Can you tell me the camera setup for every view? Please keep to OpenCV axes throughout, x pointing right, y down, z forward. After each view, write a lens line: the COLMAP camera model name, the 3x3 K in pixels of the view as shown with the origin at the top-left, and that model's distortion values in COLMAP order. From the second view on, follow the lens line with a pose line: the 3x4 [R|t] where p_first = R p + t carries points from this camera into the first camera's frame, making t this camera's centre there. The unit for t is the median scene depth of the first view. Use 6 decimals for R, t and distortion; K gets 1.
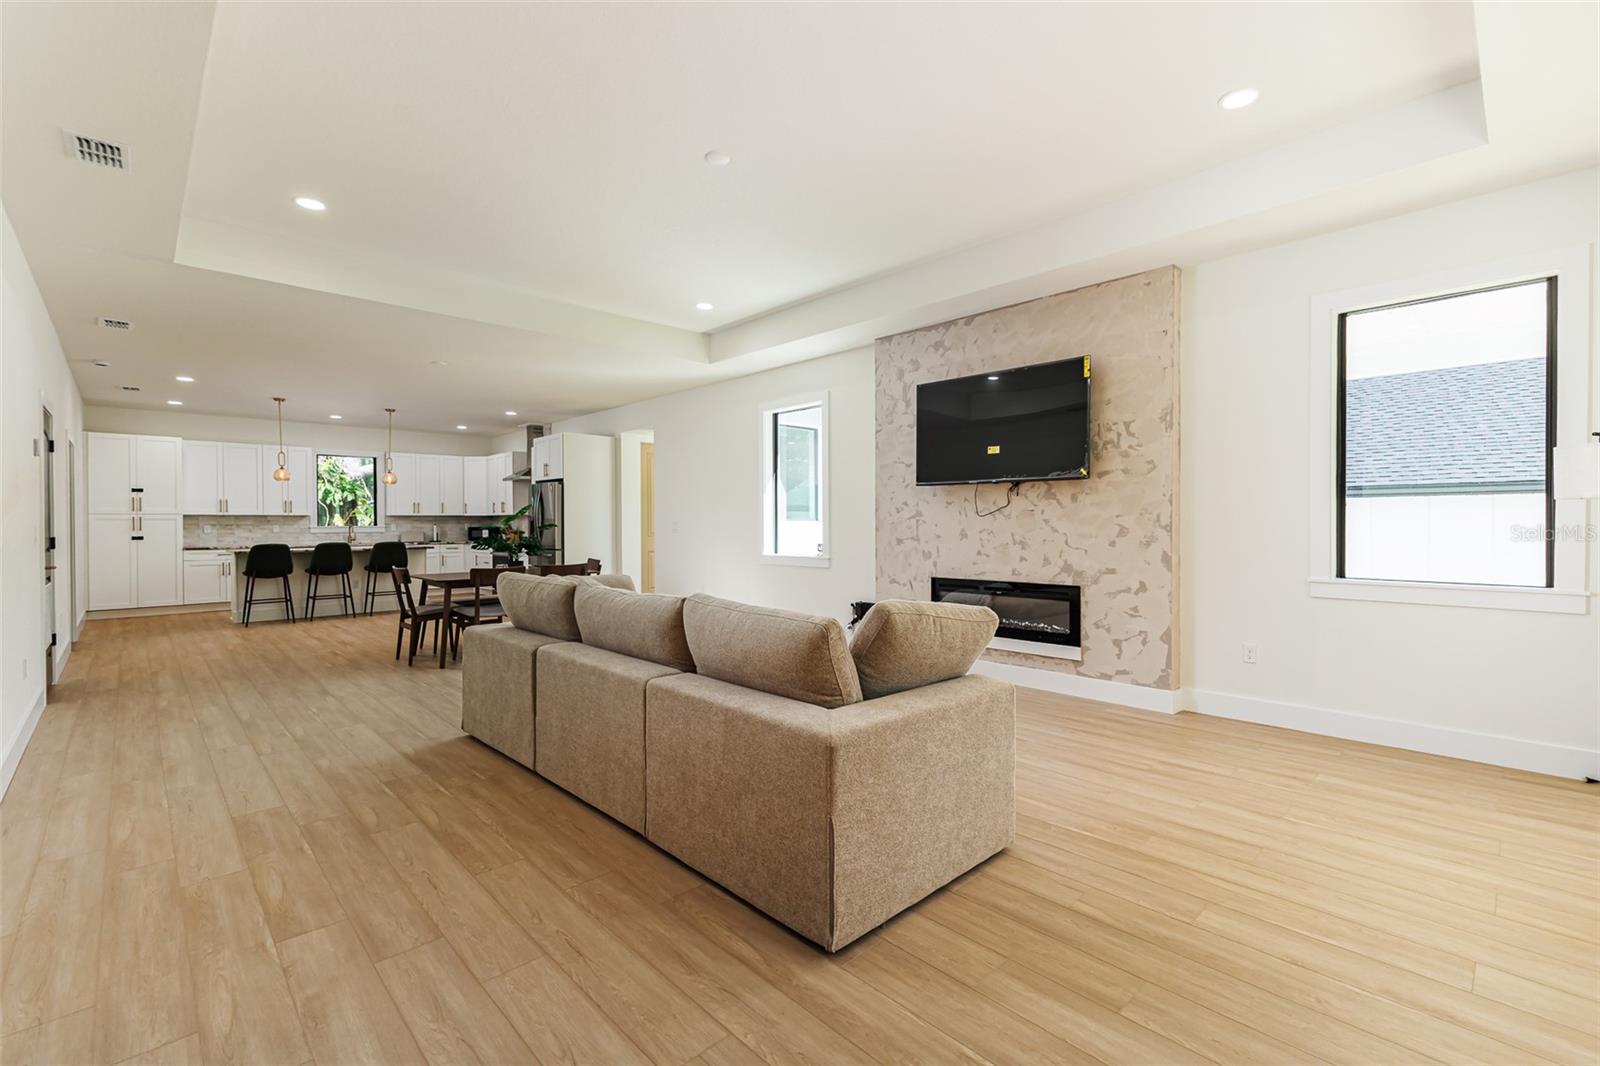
lens RADIAL K [[689.5, 0, 794.6], [0, 689.5, 526.4], [0, 0, 1]] dist [0.007253, -0.003706]
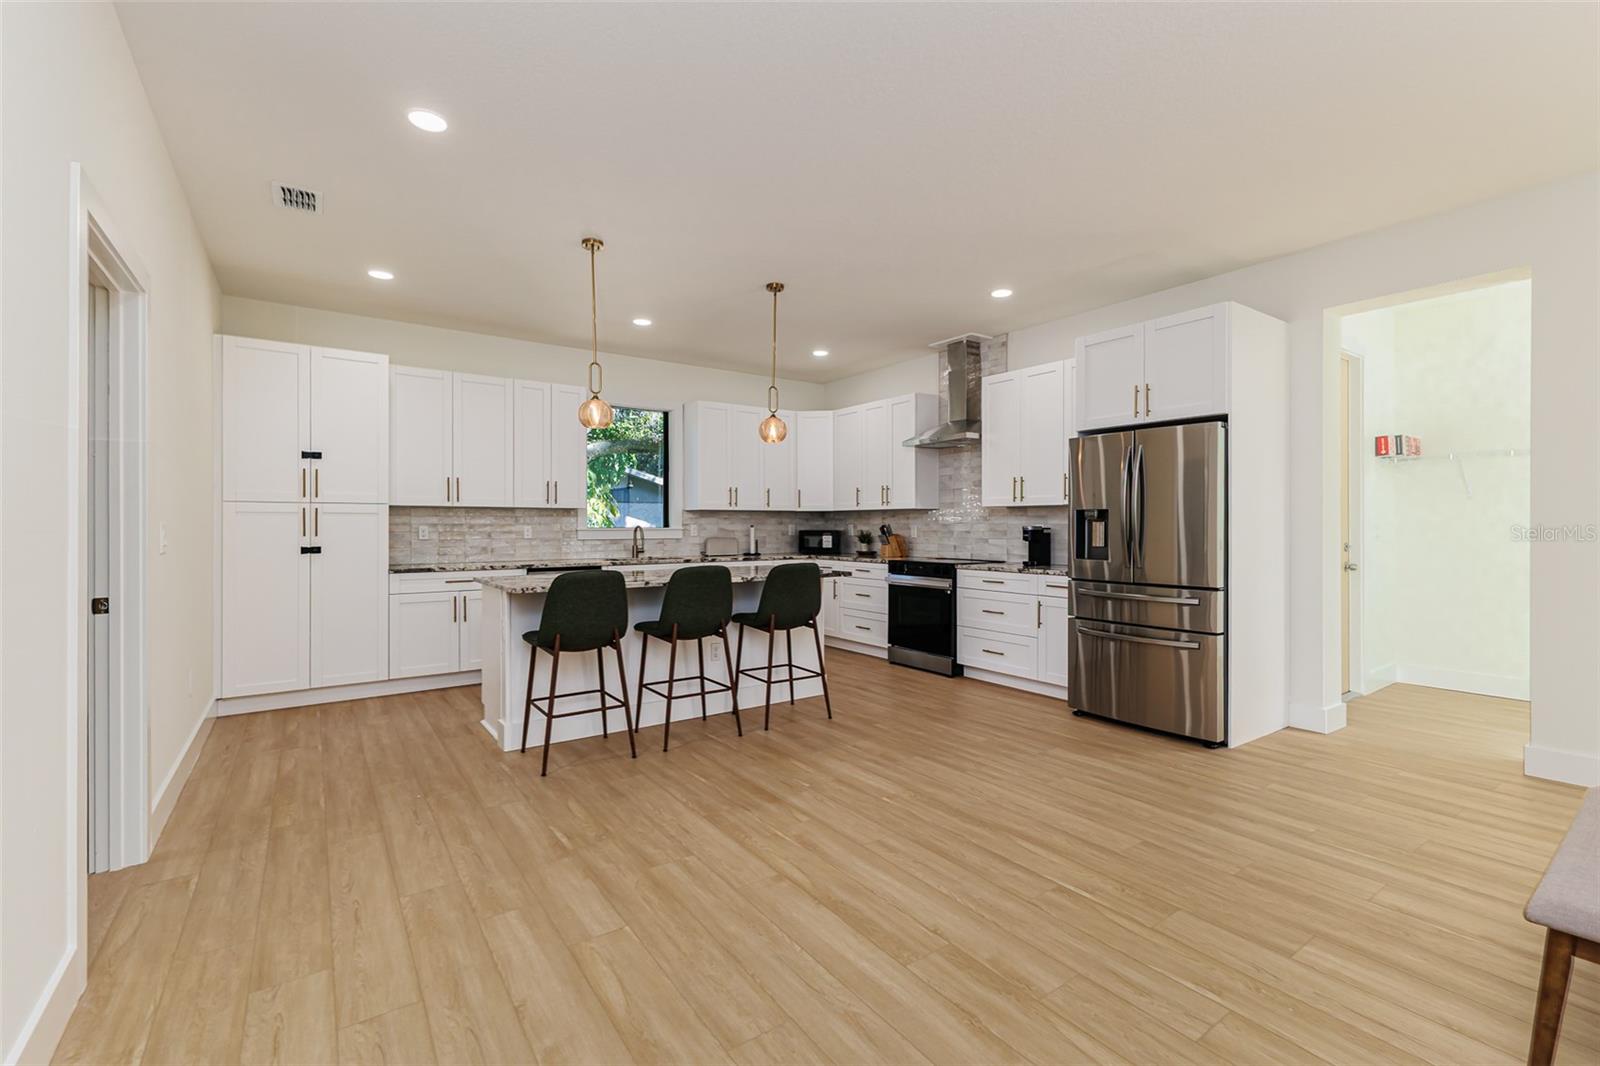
lens RADIAL K [[689.5, 0, 795.6], [0, 689.5, 523.6], [0, 0, 1]] dist [0.007253, -0.003706]
pose [[0.986906, 0.003360, -0.161261, -0.398189], [-0.004696, 0.999958, -0.007904, 0.000114], [0.161228, 0.008558, 0.986880, 0.428585]]
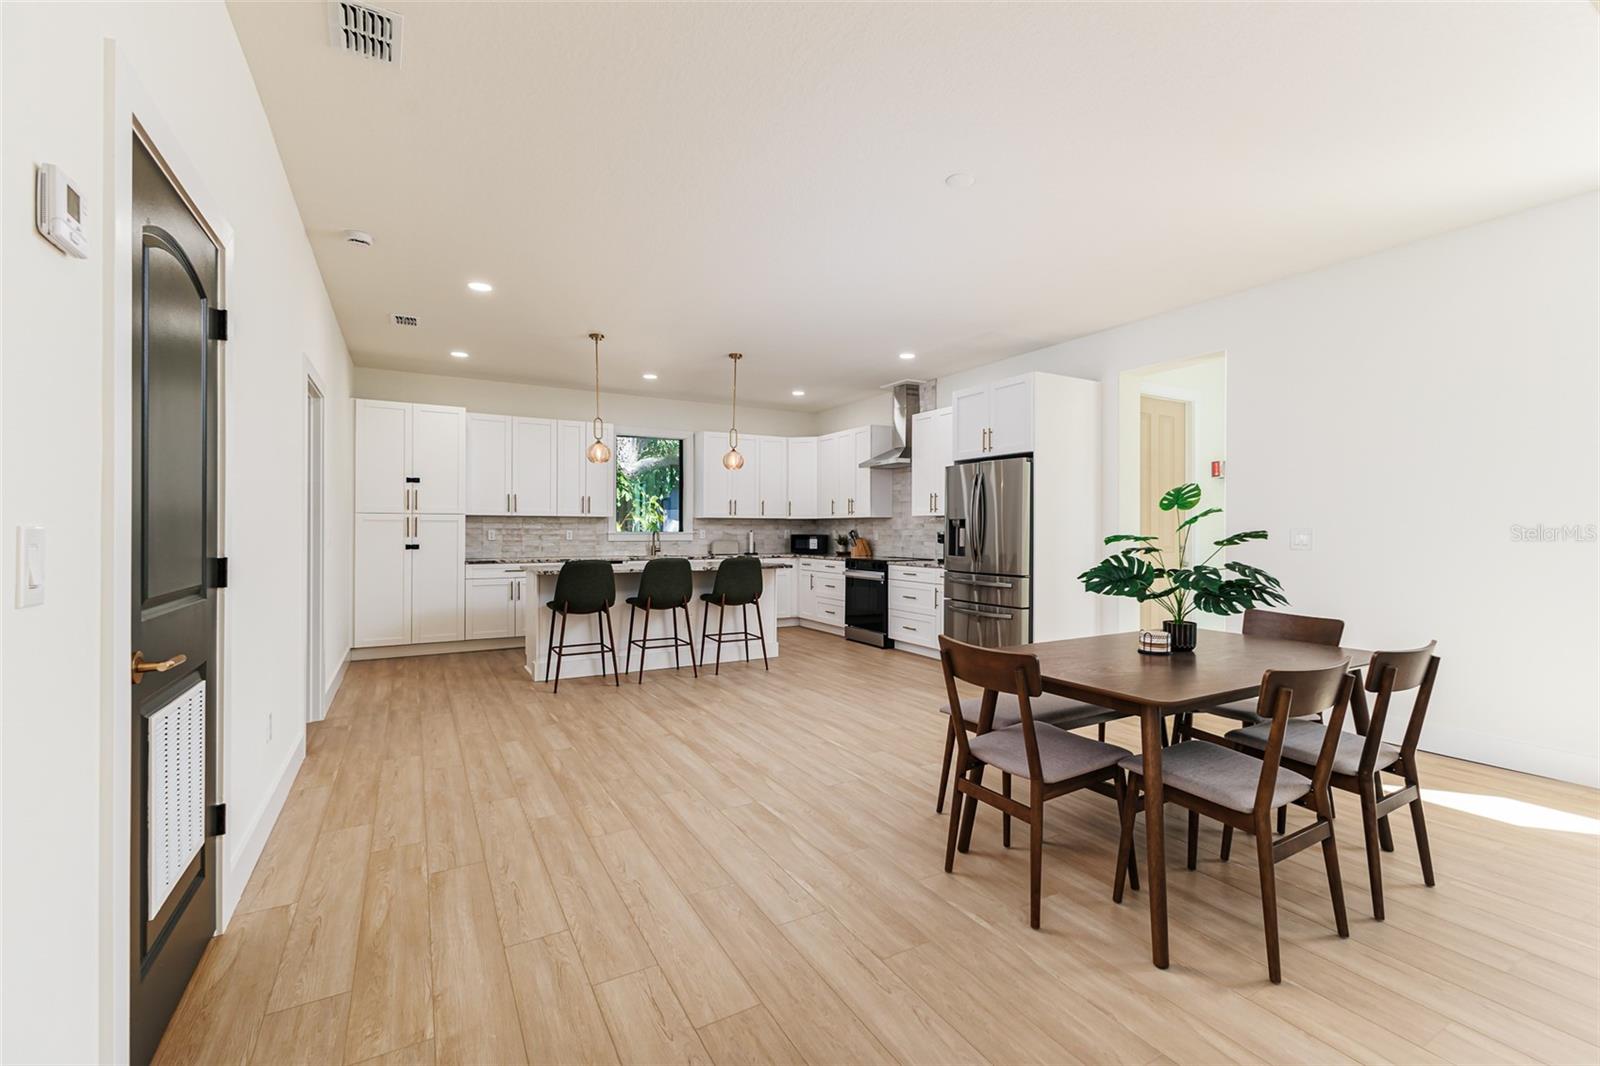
lens RADIAL K [[689.5, 0, 814.8], [0, 689.5, 525.8], [0, 0, 1]] dist [0.007253, -0.003706]
pose [[0.970084, 0.004845, -0.242720, -0.284257], [-0.007902, 0.999901, -0.011626, 0.000245], [0.242640, 0.013196, 0.970027, 0.311142]]
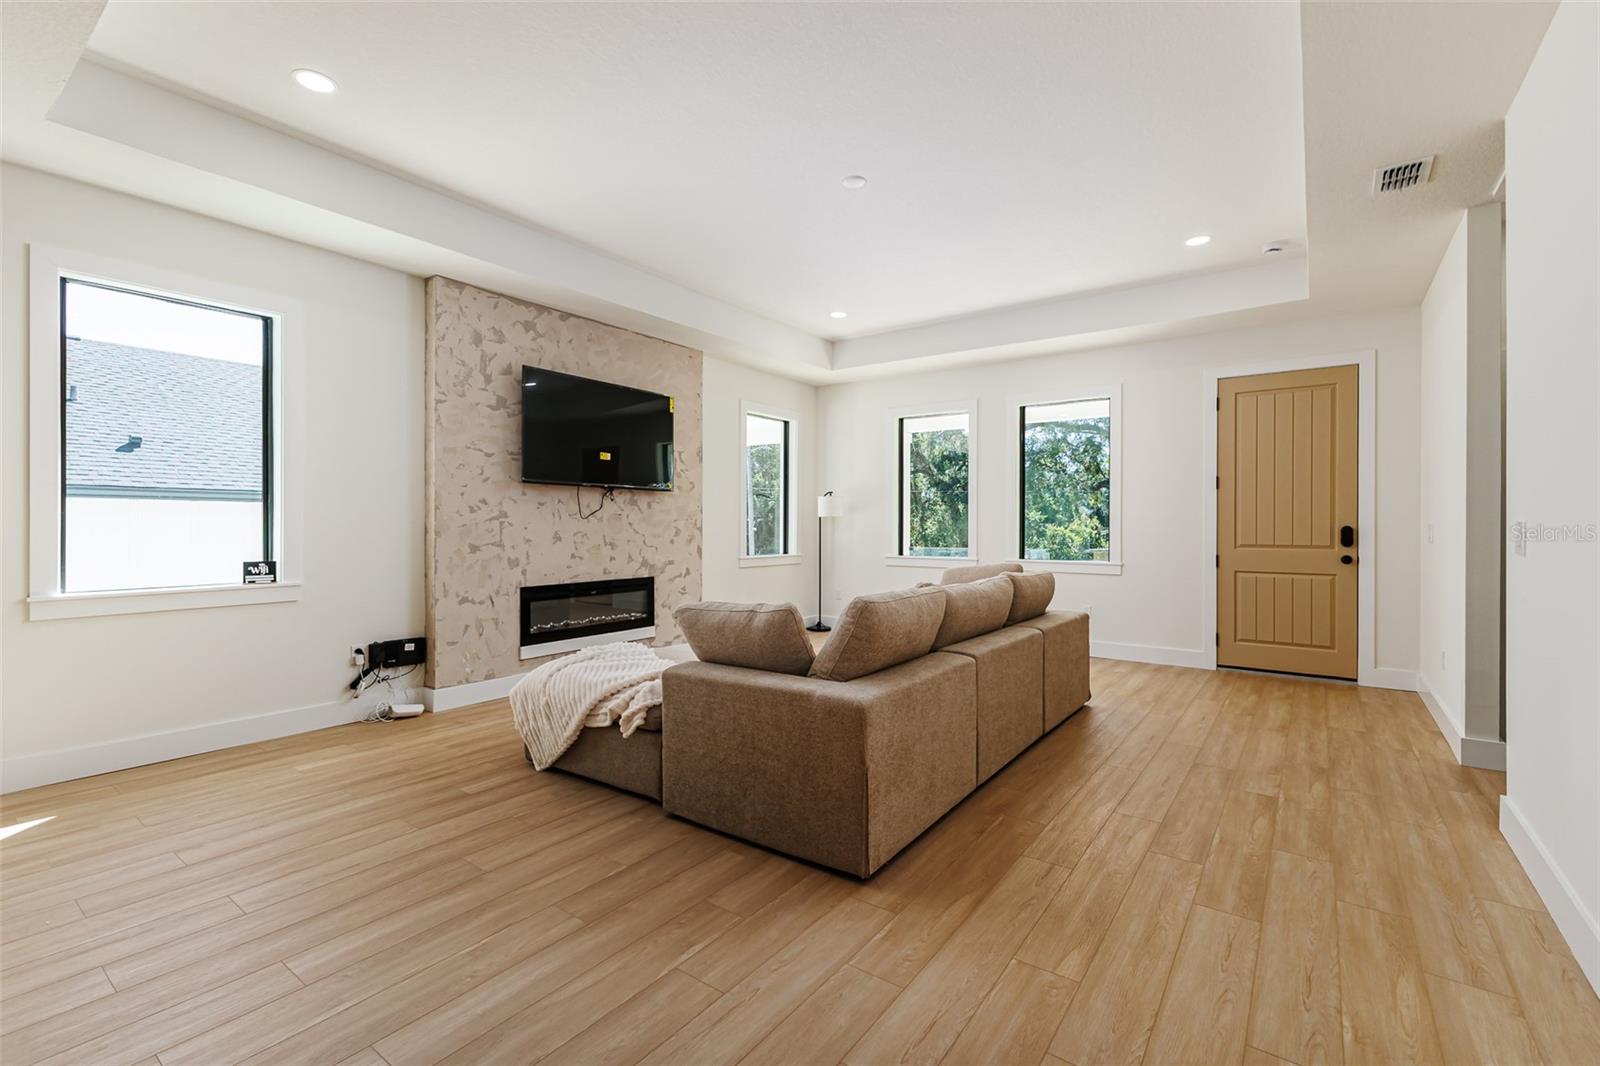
lens RADIAL K [[689.5, 0, 800.1], [0, 689.5, 532.7], [0, 0, 1]] dist [0.007253, -0.003706]
pose [[-0.164426, -0.006764, 0.986366, -0.895510], [0.005465, 0.999955, 0.007769, -0.000959], [-0.986374, 0.006667, -0.164382, 0.985675]]
